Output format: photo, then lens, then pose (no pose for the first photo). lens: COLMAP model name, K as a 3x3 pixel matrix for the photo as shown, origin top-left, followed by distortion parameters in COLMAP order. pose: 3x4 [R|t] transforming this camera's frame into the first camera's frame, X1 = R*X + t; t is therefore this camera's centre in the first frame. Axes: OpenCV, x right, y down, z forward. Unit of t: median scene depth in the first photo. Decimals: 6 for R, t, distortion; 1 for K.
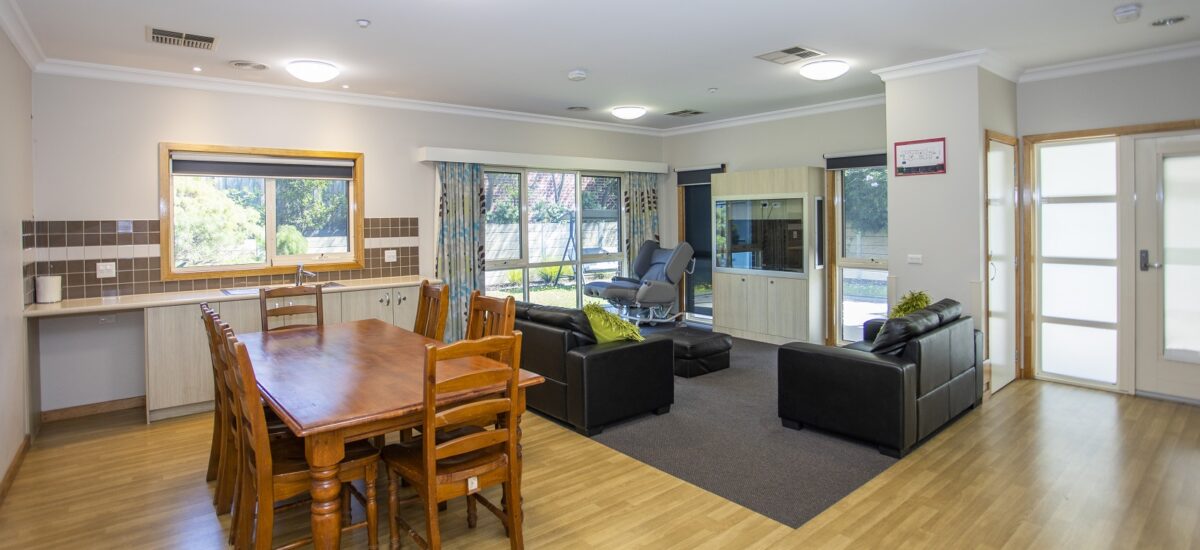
lens RADIAL K [[593.2, 0, 603.9], [0, 593.2, 222.5], [0, 0, 1]] dist [-0.037163, 0.000033]
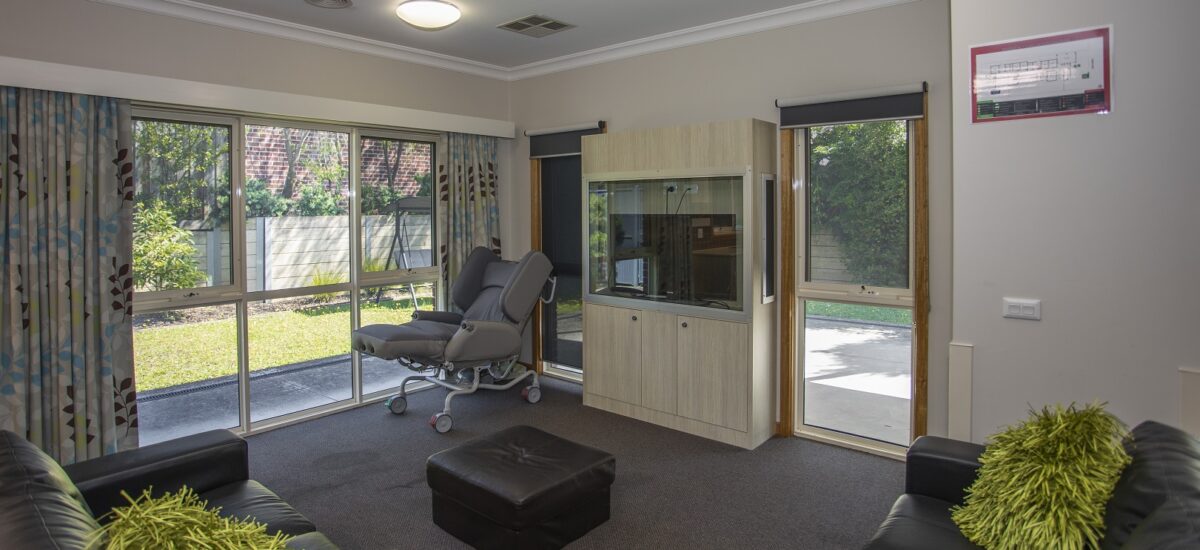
lens RADIAL K [[596.7, 0, 595.3], [0, 596.7, 219.8], [0, 0, 1]] dist [-0.000462, 0.000095]
pose [[0.983991, 0.001846, 0.178209, 0.085883], [-0.003979, 0.999925, 0.011614, -0.005310], [-0.178174, -0.012137, 0.983924, 0.397865]]
